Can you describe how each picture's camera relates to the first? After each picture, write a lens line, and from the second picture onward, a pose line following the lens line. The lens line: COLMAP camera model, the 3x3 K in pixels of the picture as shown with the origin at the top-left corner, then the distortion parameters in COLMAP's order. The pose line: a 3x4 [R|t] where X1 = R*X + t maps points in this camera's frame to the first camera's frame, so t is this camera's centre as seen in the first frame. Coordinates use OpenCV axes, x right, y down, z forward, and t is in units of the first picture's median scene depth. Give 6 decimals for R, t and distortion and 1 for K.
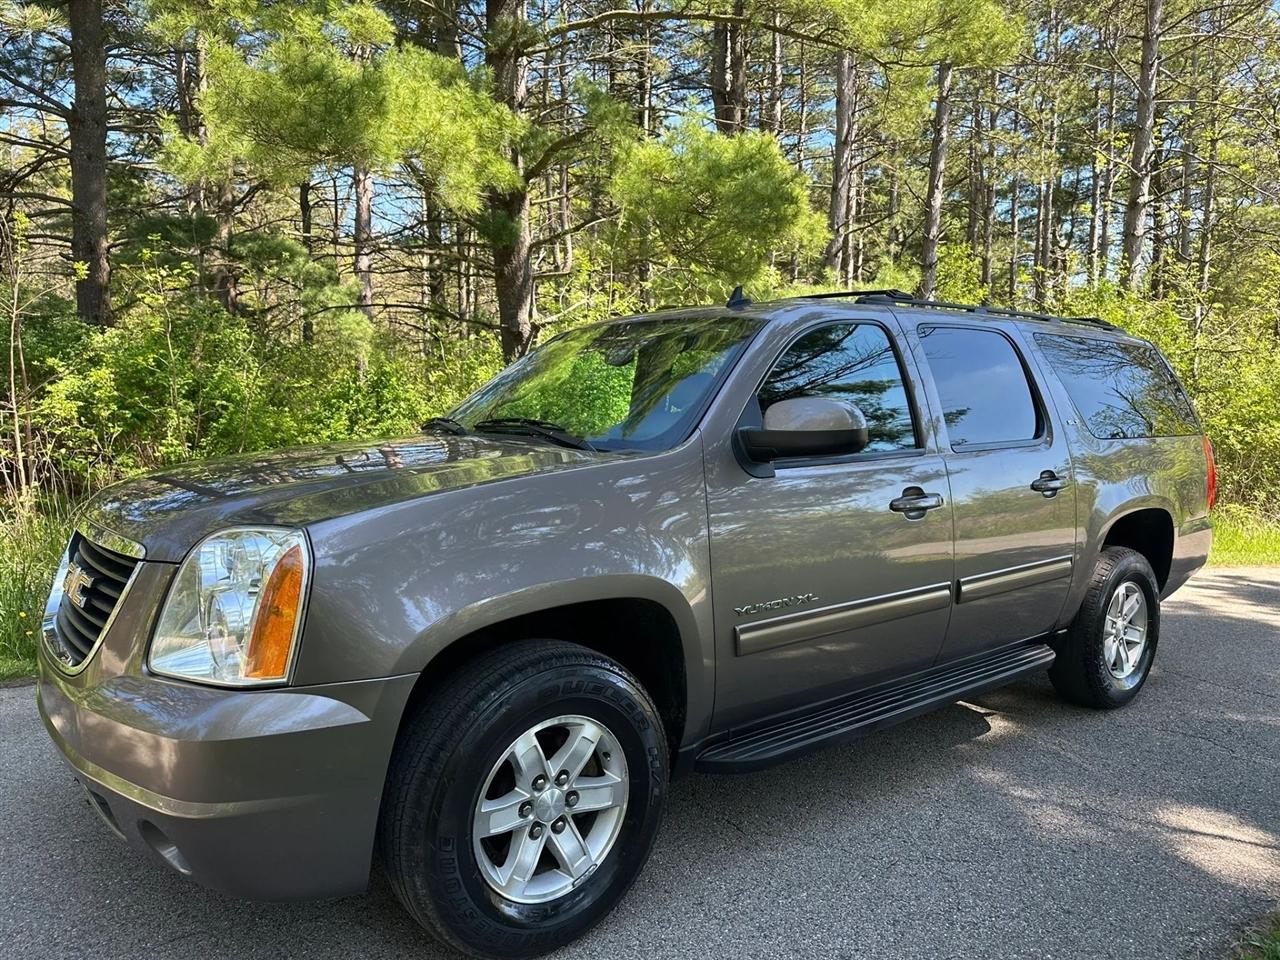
lens RADIAL K [[903.0, 0, 629.0], [0, 903.0, 480.8], [0, 0, 1]] dist [0.058401, -0.080768]
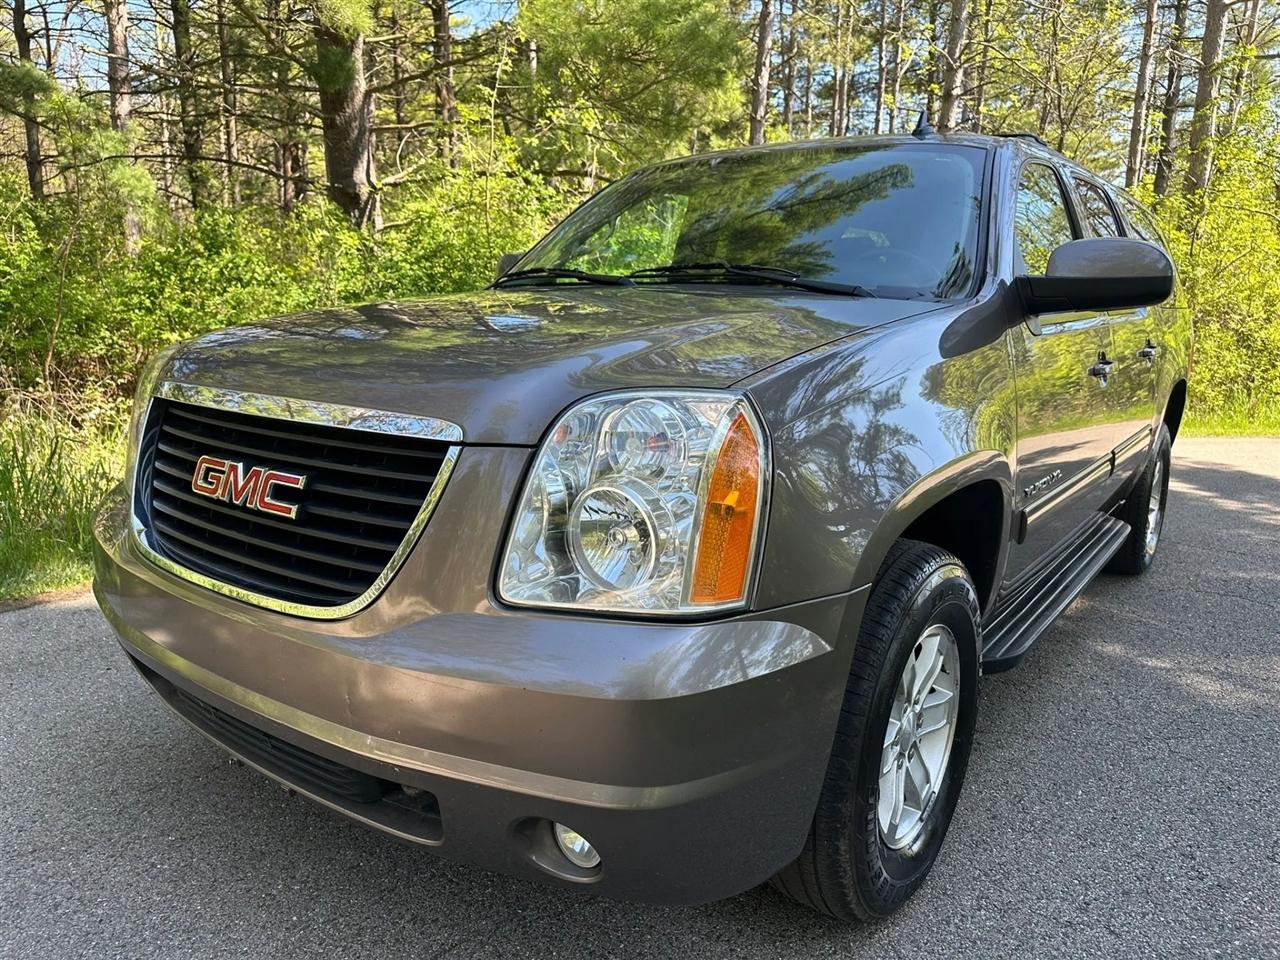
lens RADIAL K [[903.0, 0, 629.0], [0, 903.0, 480.8], [0, 0, 1]] dist [0.058401, -0.080768]
pose [[0.969749, -0.032894, 0.241878, -0.088083], [0.003001, 0.992411, 0.122931, 0.004951], [-0.244086, -0.118486, 0.962488, 0.049517]]
